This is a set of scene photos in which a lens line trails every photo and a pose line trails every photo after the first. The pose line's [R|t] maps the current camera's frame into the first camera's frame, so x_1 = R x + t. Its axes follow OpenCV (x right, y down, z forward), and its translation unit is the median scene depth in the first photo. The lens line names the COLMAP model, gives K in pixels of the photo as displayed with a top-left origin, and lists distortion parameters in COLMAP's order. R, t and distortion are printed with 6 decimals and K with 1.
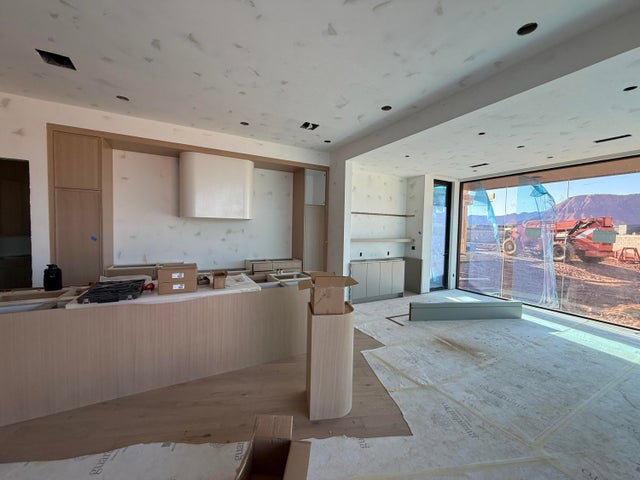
lens RADIAL K [[255.0, 0, 318.9], [0, 255.0, 239.4], [0, 0, 1]] dist [-0.000665, 0.000340]
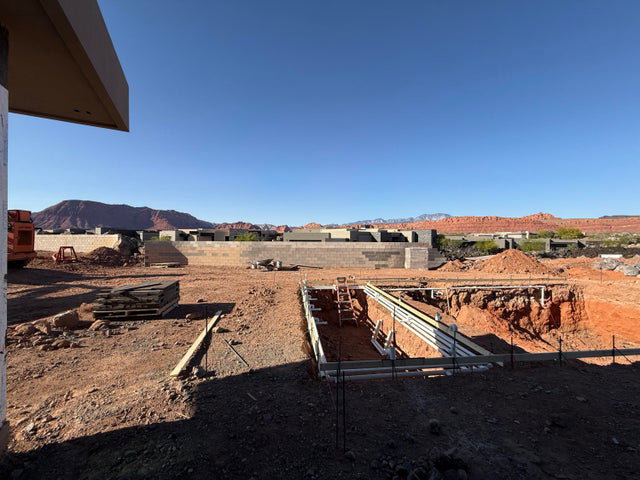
lens RADIAL K [[255.0, 0, 318.9], [0, 255.0, 239.4], [0, 0, 1]] dist [-0.000665, 0.000340]
pose [[0.013621, -0.023238, 0.999637, 0.715155], [0.035009, 0.999128, 0.022749, 0.043514], [-0.999294, 0.034686, 0.014423, 0.114713]]
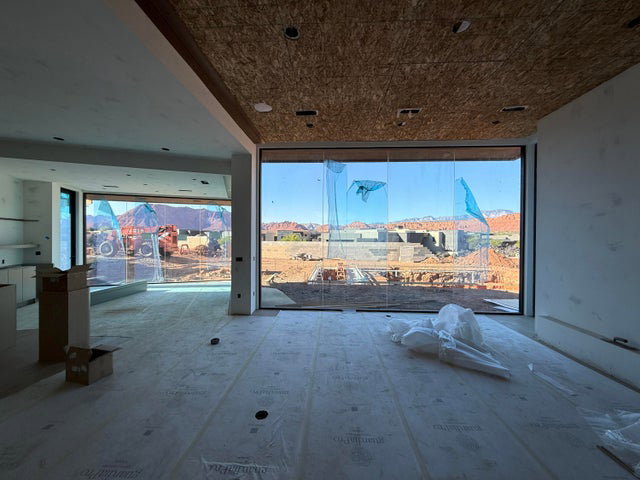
lens RADIAL K [[255.0, 0, 318.9], [0, 255.0, 239.4], [0, 0, 1]] dist [-0.000665, 0.000340]
pose [[0.185609, -0.027255, 0.982246, -0.434603], [0.037850, 0.999072, 0.020569, 0.001079], [-0.981894, 0.033360, 0.186468, -0.275989]]
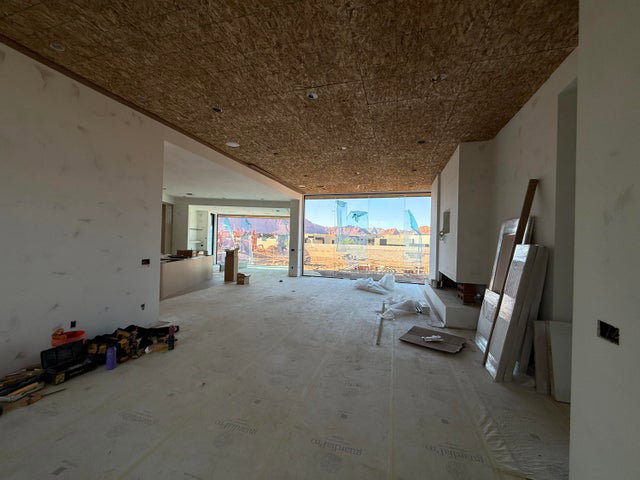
lens RADIAL K [[255.0, 0, 318.9], [0, 255.0, 239.4], [0, 0, 1]] dist [-0.000665, 0.000340]
pose [[0.418251, -0.006187, 0.908310, -1.204115], [0.019643, 0.999805, -0.002235, 0.008457], [-0.908119, 0.018777, 0.418291, -0.775536]]
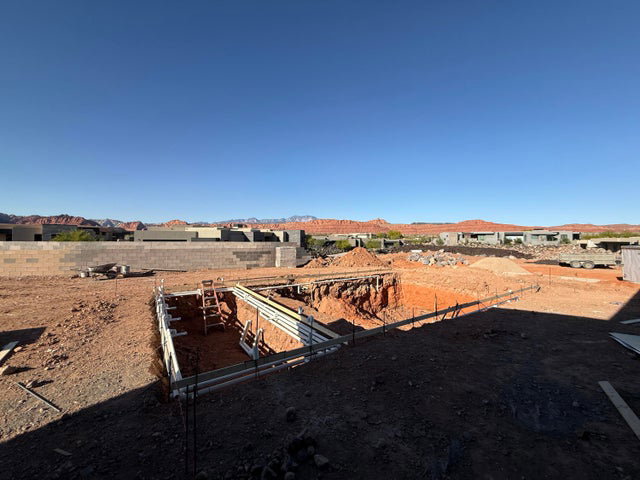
lens RADIAL K [[255.0, 0, 318.9], [0, 255.0, 239.4], [0, 0, 1]] dist [-0.000665, 0.000340]
pose [[-0.454610, -0.025030, 0.890339, 0.714492], [0.018621, 0.999120, 0.037596, 0.043182], [-0.890496, 0.033670, -0.453744, 0.092634]]
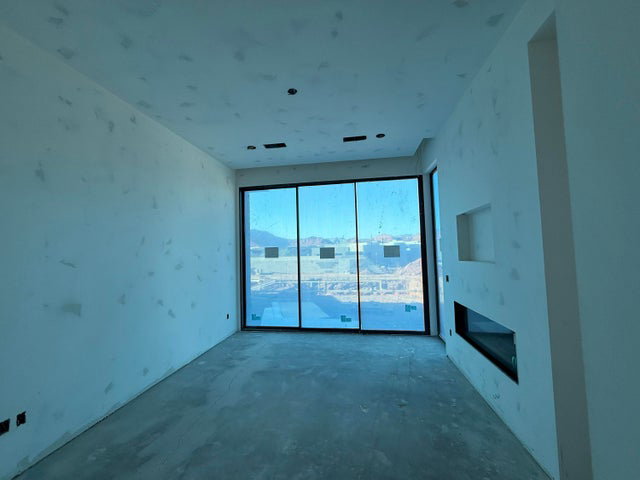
lens RADIAL K [[255.0, 0, 318.9], [0, 255.0, 239.4], [0, 0, 1]] dist [-0.000665, 0.000340]
pose [[0.285580, 0.019276, 0.958161, -0.476613], [0.069989, 0.996708, -0.040912, 0.055575], [-0.955796, 0.078744, 0.283291, -1.509900]]
